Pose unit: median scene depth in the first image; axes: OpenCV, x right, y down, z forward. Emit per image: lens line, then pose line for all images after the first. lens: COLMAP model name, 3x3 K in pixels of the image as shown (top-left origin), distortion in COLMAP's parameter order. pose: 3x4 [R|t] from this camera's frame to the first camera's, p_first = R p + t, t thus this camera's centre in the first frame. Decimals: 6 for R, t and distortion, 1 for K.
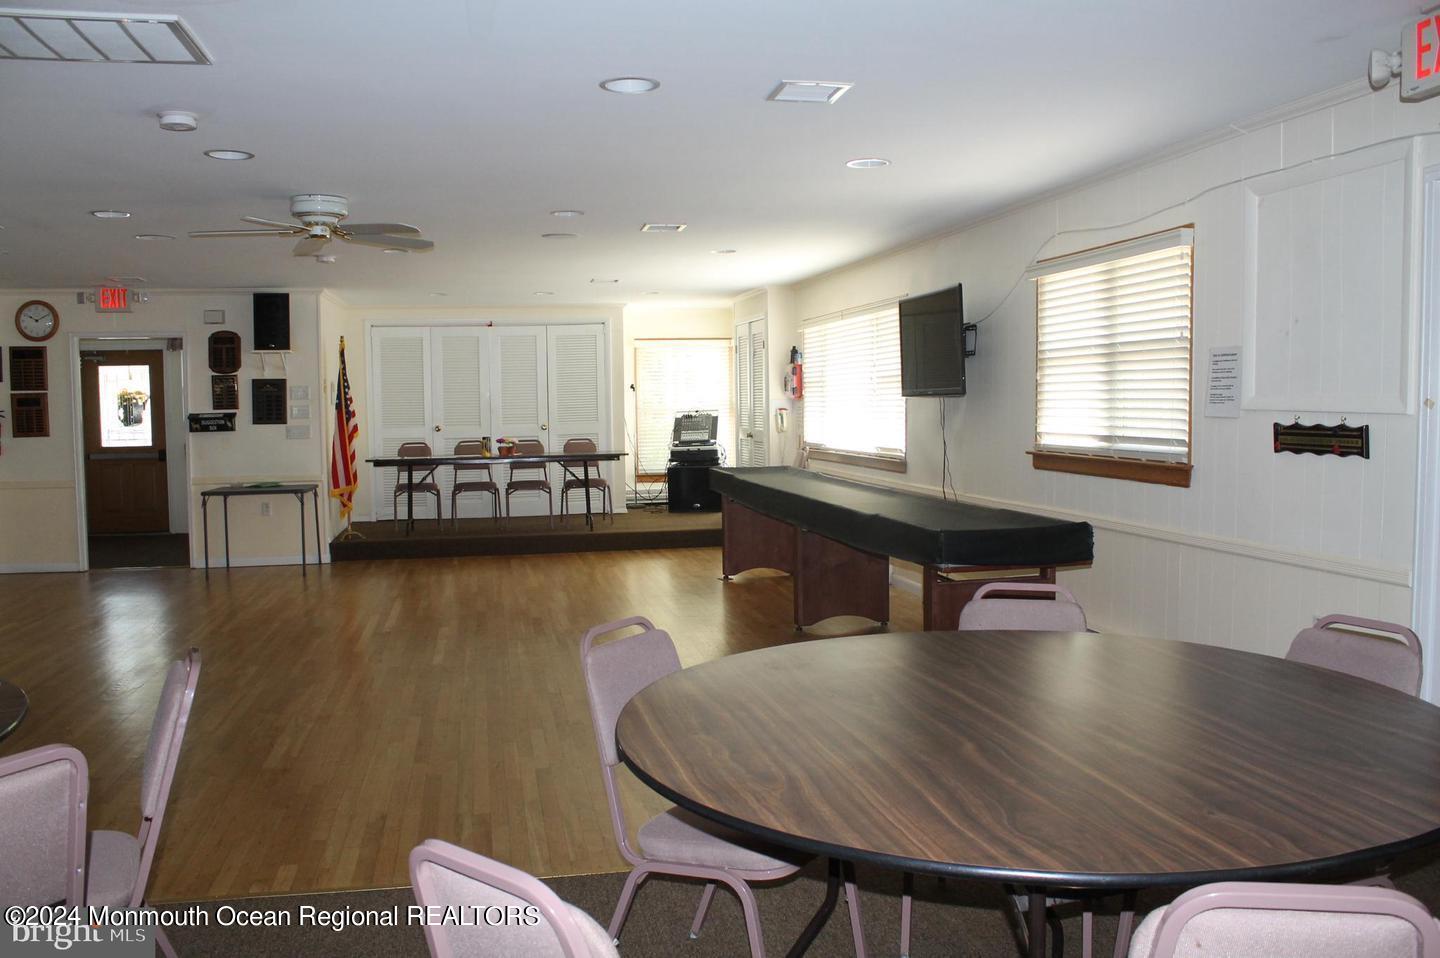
lens RADIAL K [[1229.0, 0, 720.0], [0, 1229.0, 479.0], [0, 0, 1]] dist [-0.000081, -0.000176]
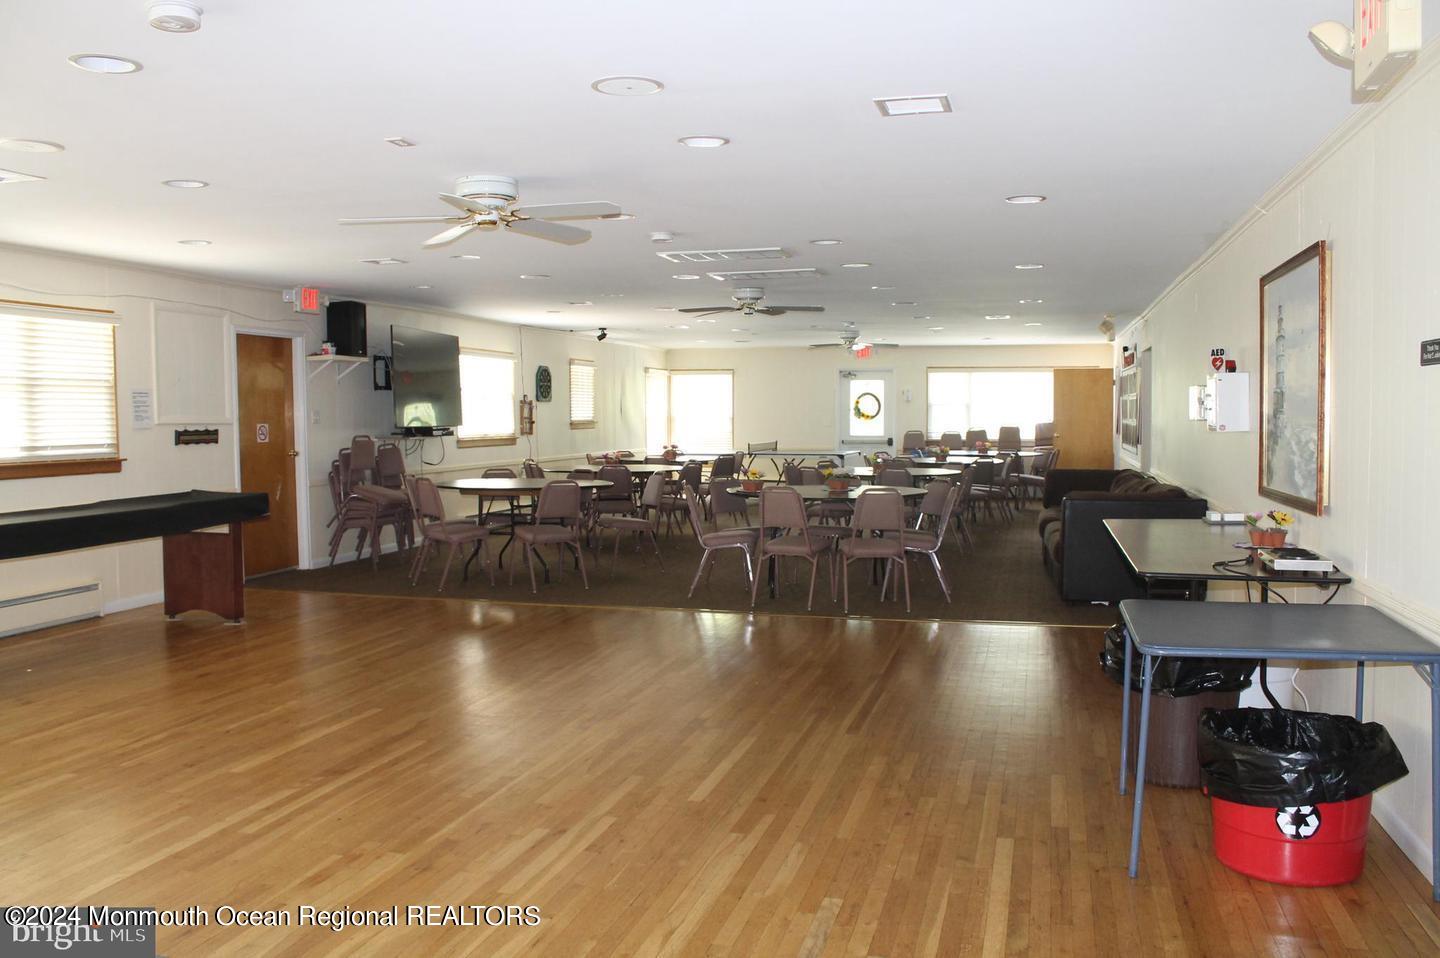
lens RADIAL K [[1229.0, 0, 720.0], [0, 1229.0, 479.0], [0, 0, 1]] dist [-0.000081, -0.000176]
pose [[-0.894313, -0.006839, 0.447389, -1.213971], [0.043930, 0.993710, 0.103005, -0.132221], [-0.445279, 0.111772, -0.888388, 2.366480]]
